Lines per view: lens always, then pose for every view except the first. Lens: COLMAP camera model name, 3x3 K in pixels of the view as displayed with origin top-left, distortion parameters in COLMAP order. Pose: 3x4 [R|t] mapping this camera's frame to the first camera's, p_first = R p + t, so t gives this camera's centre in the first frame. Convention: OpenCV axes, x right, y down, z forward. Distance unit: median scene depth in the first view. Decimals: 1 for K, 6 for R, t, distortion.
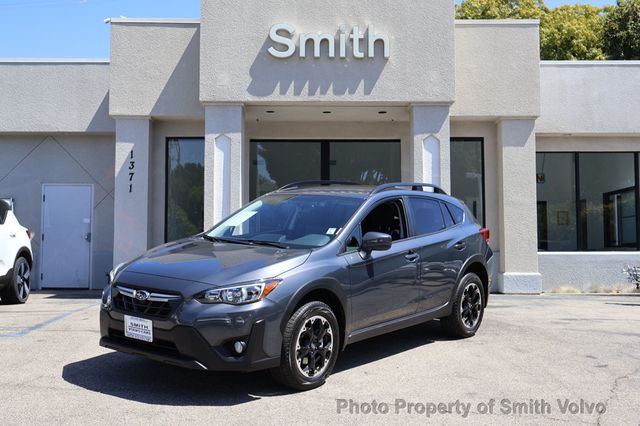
lens RADIAL K [[774.7, 0, 320.0], [0, 774.7, 213.0], [0, 0, 1]] dist [0.081248, -0.006795]
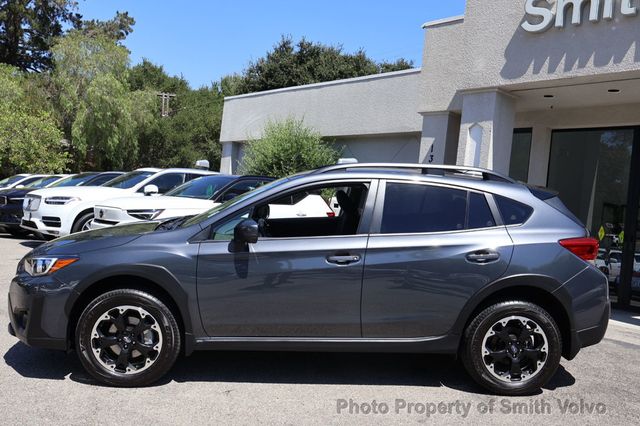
lens RADIAL K [[625.5, 0, 320.0], [0, 625.5, 213.0], [0, 0, 1]] dist [0.008692, 0.012623]
pose [[0.638811, 0.058663, -0.767124, 0.345079], [-0.059580, 0.997867, 0.026693, -0.001434], [0.767053, 0.028653, 0.640943, 0.369102]]
